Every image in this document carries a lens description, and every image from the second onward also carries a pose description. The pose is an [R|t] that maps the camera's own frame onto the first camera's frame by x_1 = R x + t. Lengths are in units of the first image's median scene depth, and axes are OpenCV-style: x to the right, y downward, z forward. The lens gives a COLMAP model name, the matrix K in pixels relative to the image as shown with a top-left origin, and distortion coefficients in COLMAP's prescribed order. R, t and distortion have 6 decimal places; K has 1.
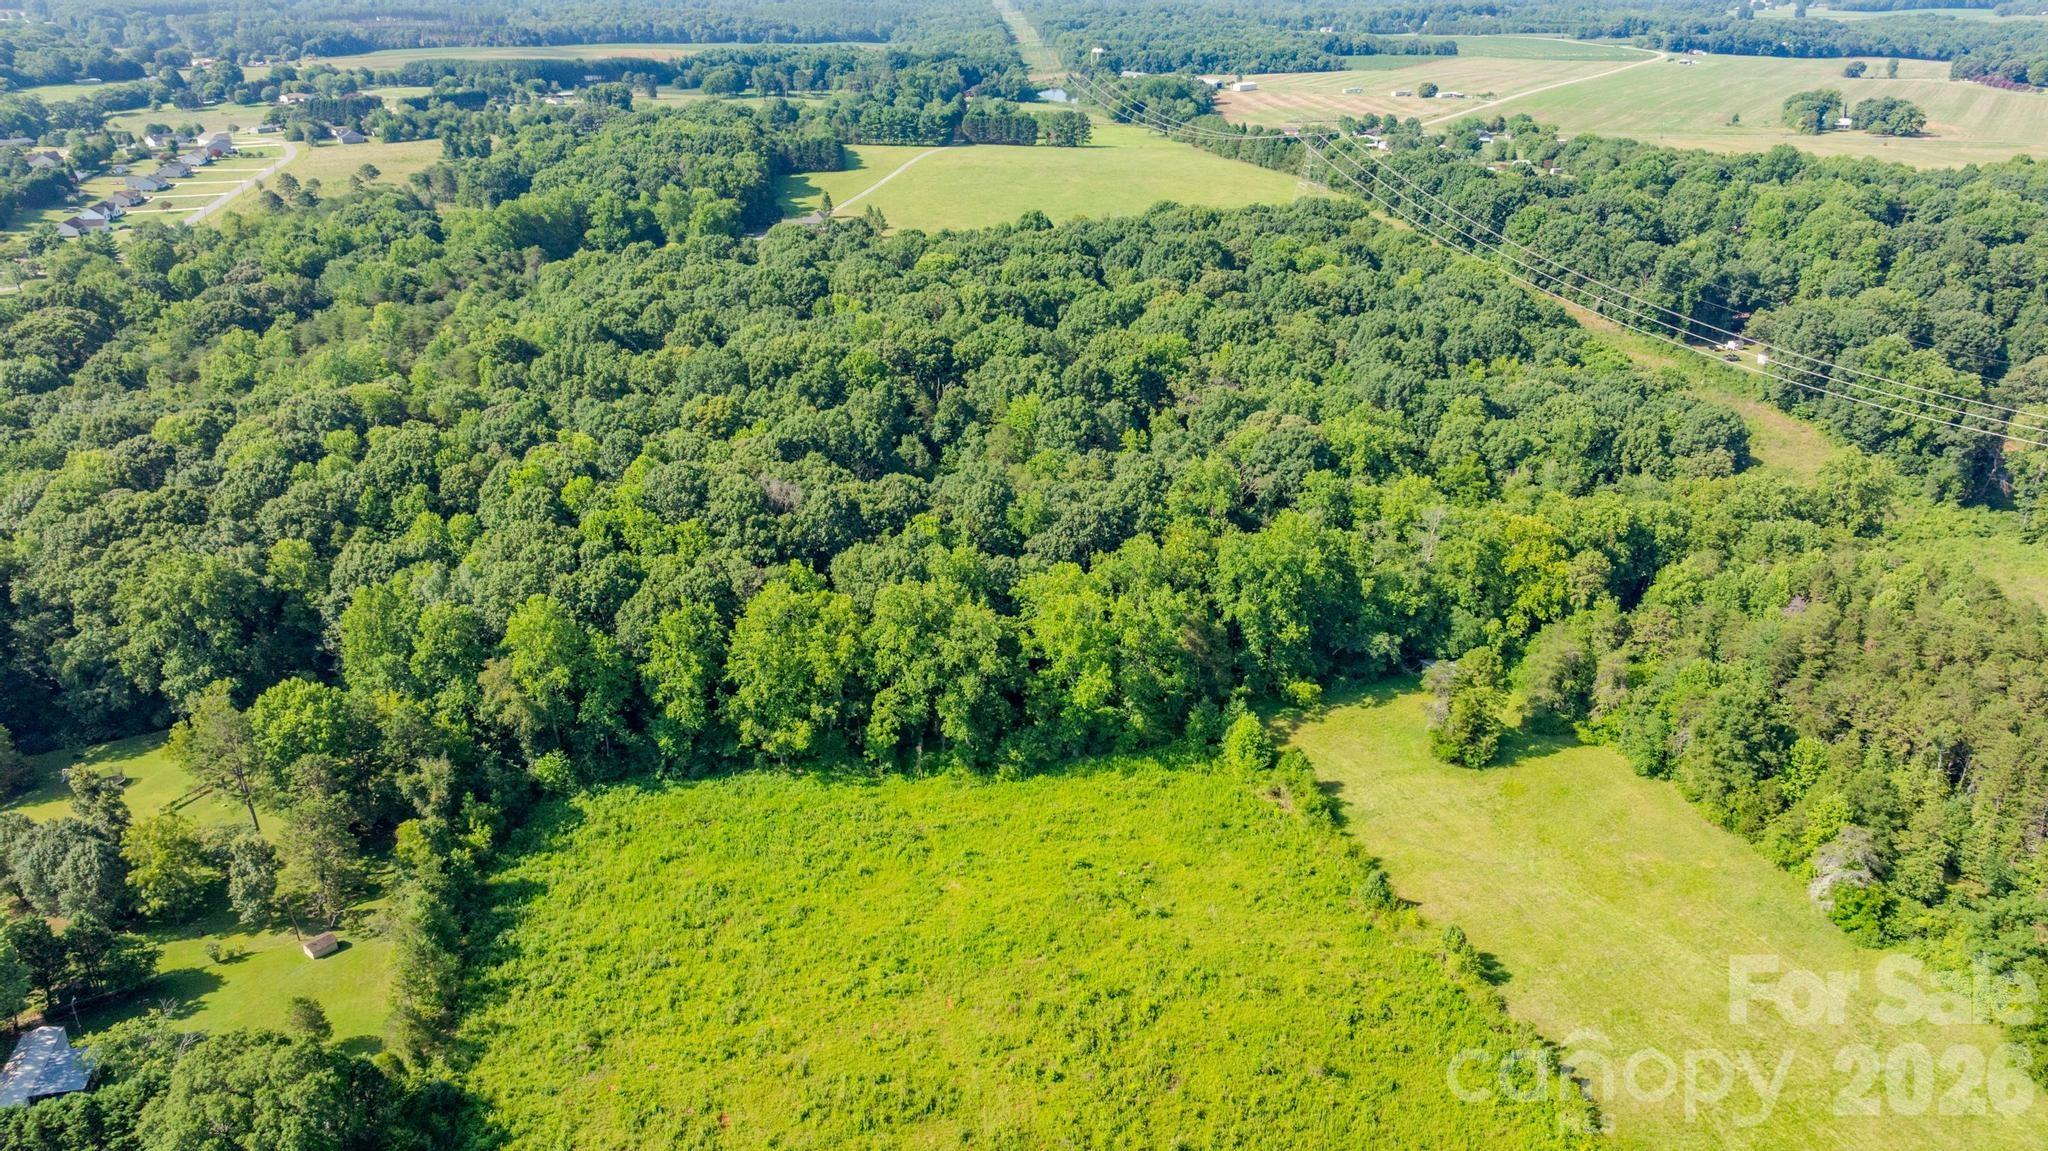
lens RADIAL K [[1470.1, 0, 1029.0], [0, 1470.1, 571.3], [0, 0, 1]] dist [-0.029993, 0.047860]
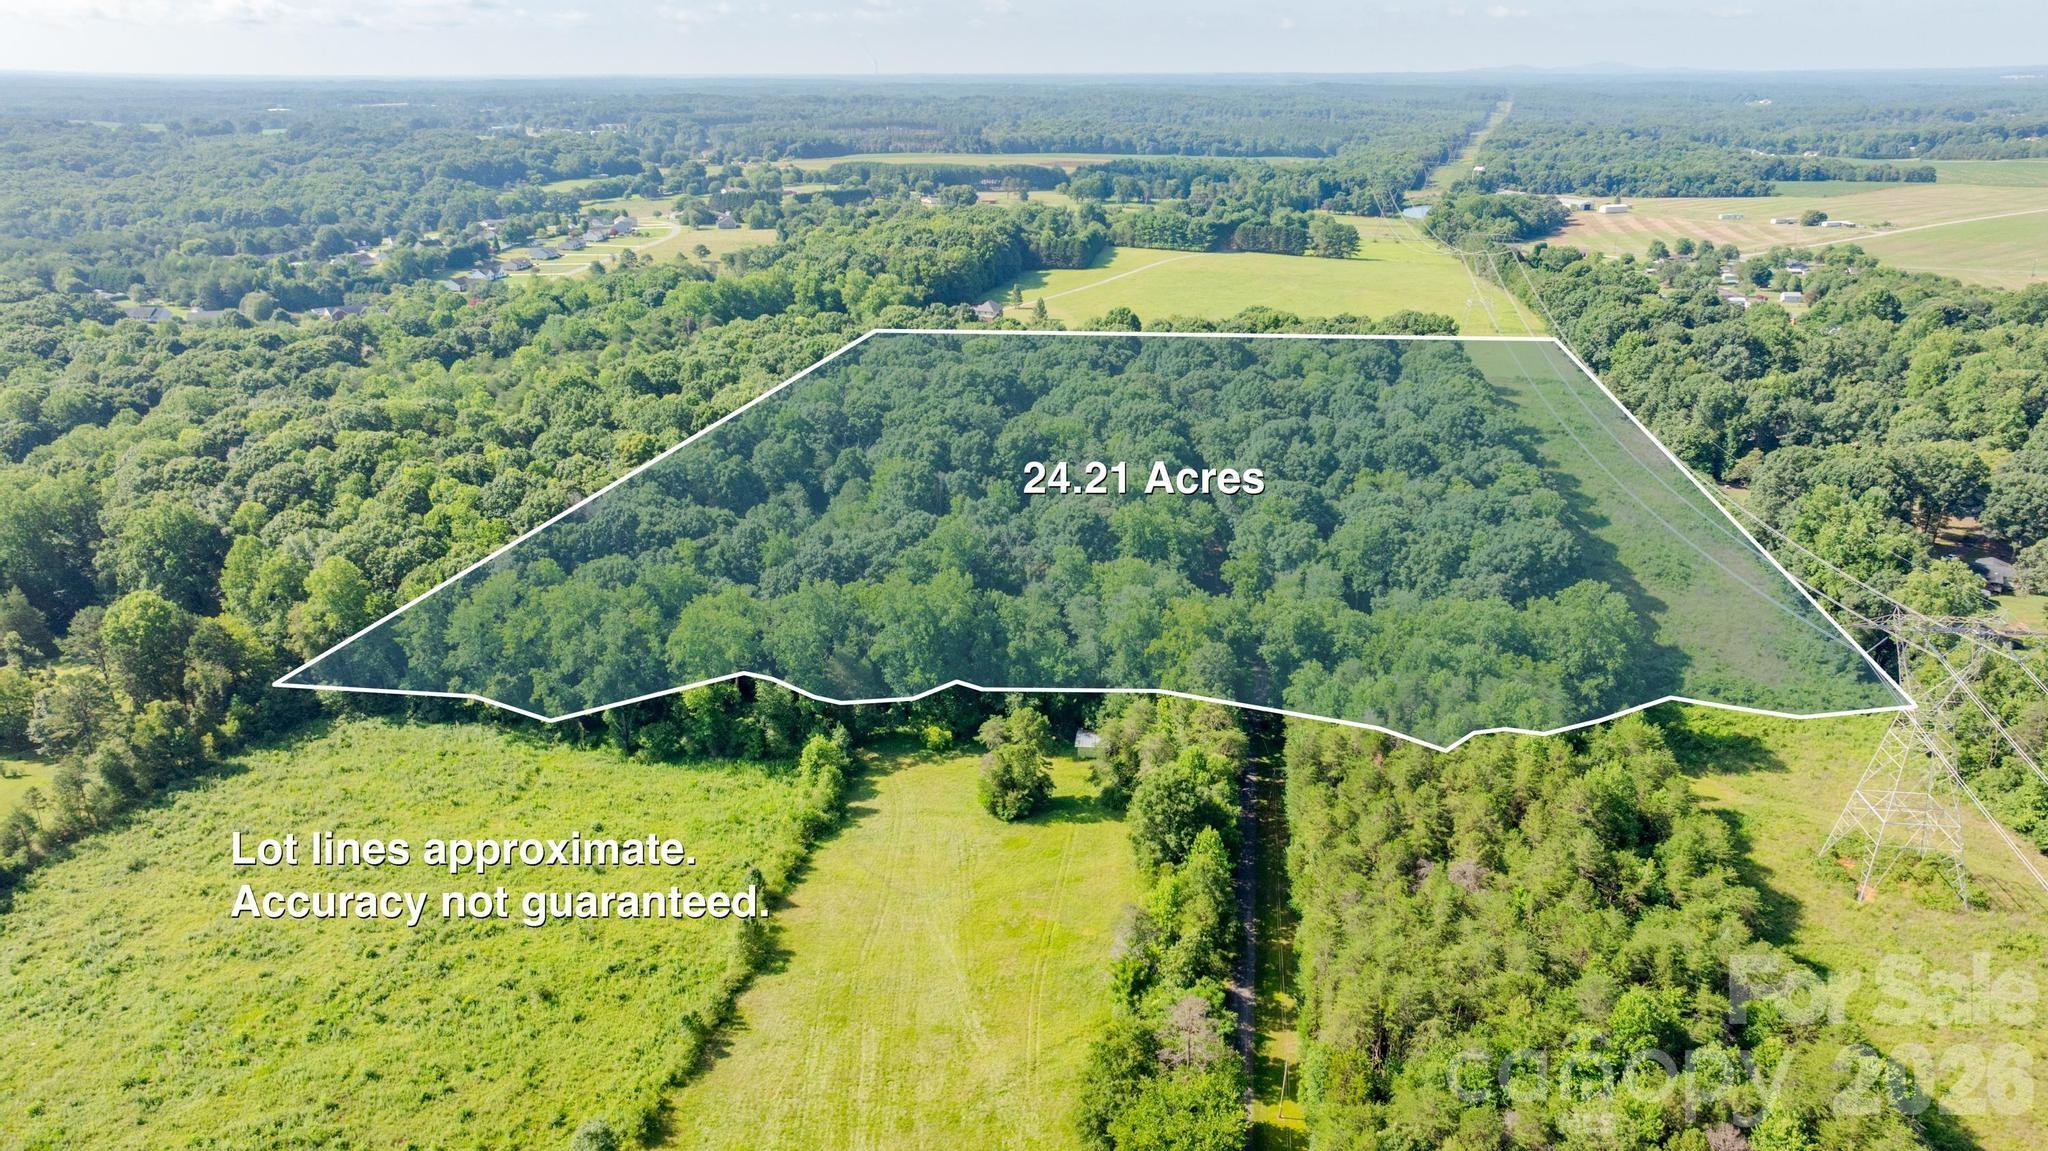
lens RADIAL K [[1470.1, 0, 1016.3], [0, 1470.1, 580.1], [0, 0, 1]] dist [-0.029993, 0.047860]
pose [[0.932208, 0.117836, -0.342204, 0.198012], [-0.140211, 0.989260, -0.041308, 0.001785], [0.333661, 0.086489, 0.938717, -0.000383]]
